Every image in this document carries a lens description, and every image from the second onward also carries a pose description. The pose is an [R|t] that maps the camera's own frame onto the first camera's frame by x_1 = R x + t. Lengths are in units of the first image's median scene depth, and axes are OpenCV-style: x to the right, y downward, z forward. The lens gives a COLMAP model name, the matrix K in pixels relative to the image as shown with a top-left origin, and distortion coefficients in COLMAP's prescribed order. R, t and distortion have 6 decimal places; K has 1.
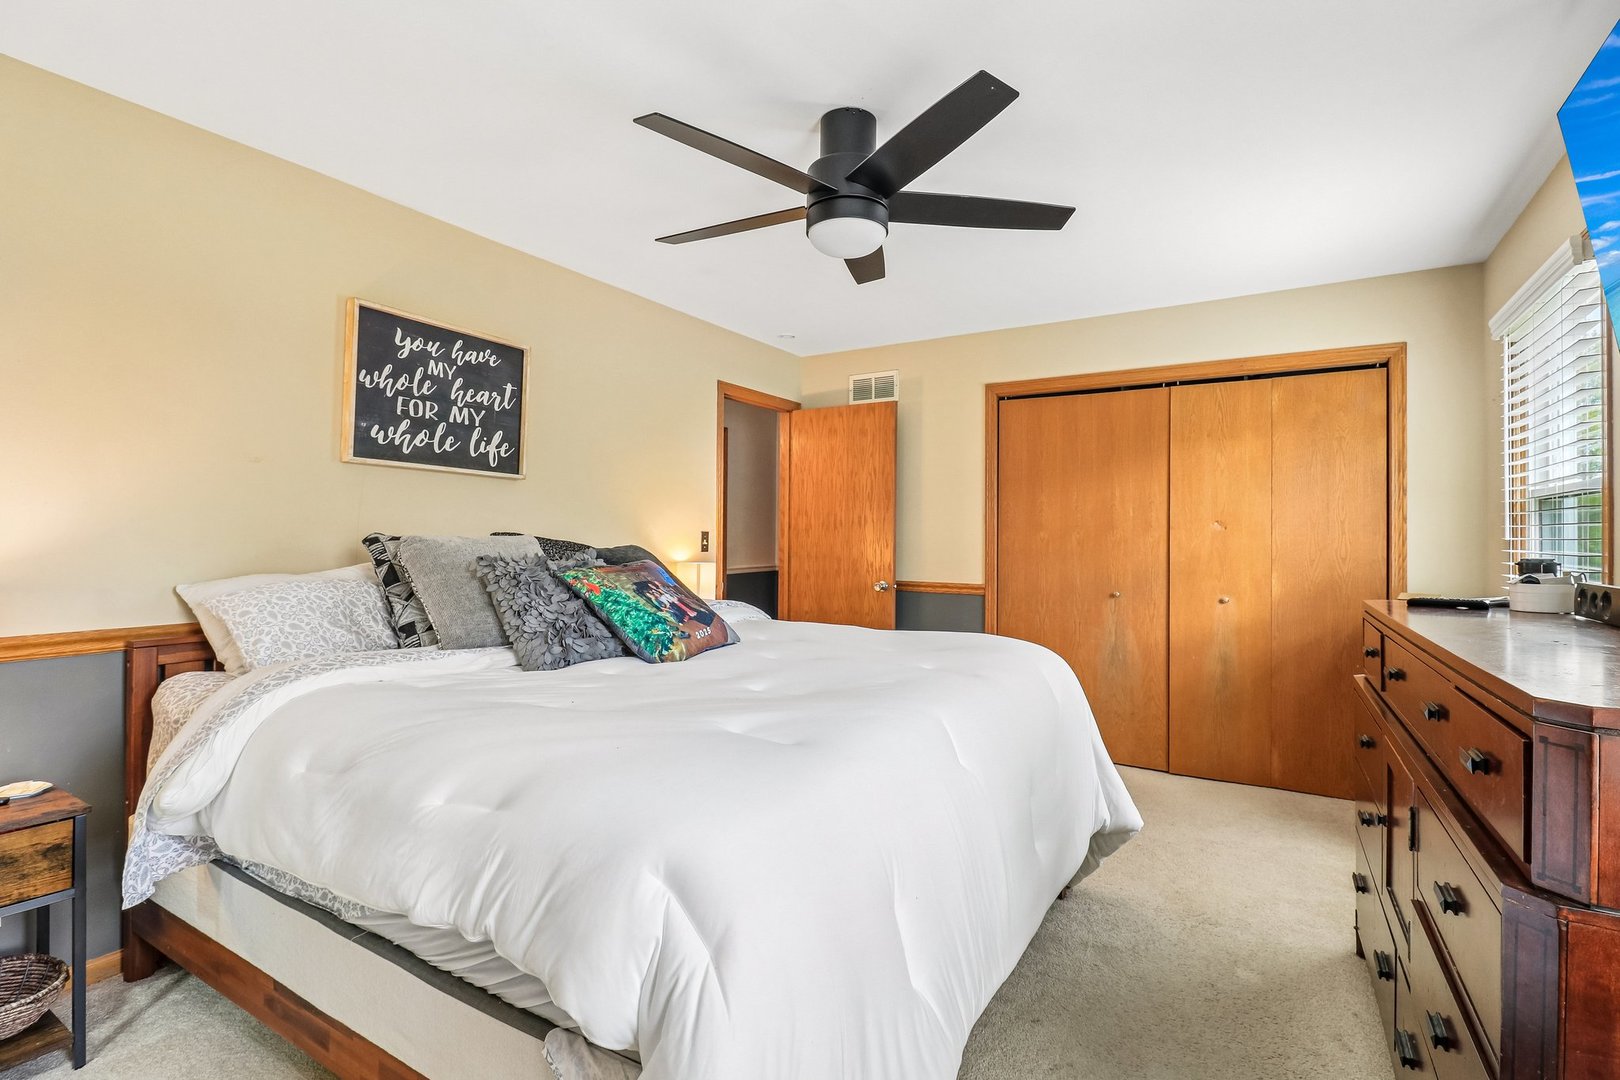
lens RADIAL K [[762.8, 0, 807.6], [0, 762.8, 535.5], [0, 0, 1]] dist [0.013307, -0.012010]
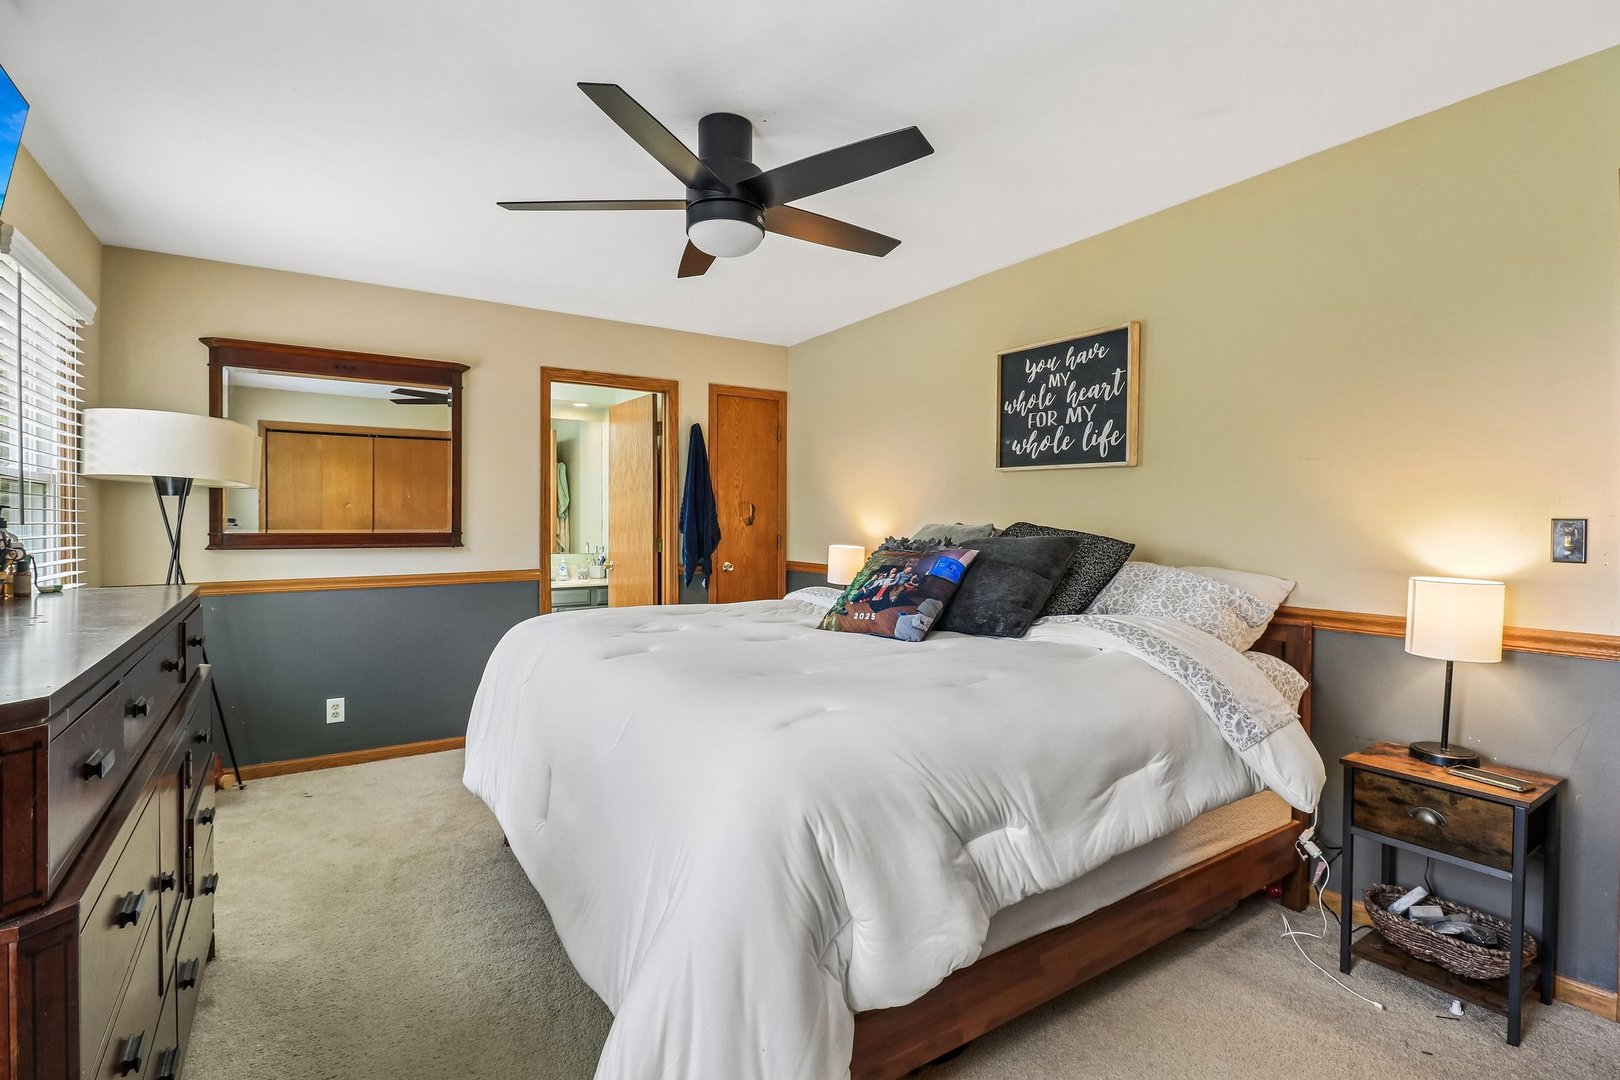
lens RADIAL K [[762.8, 0, 807.7], [0, 762.8, 540.5], [0, 0, 1]] dist [0.013307, -0.012010]
pose [[-0.422683, 0.012650, -0.906190, 0.703999], [-0.006302, 0.999837, 0.016897, 0.005572], [0.906256, 0.012853, -0.422534, 1.130360]]
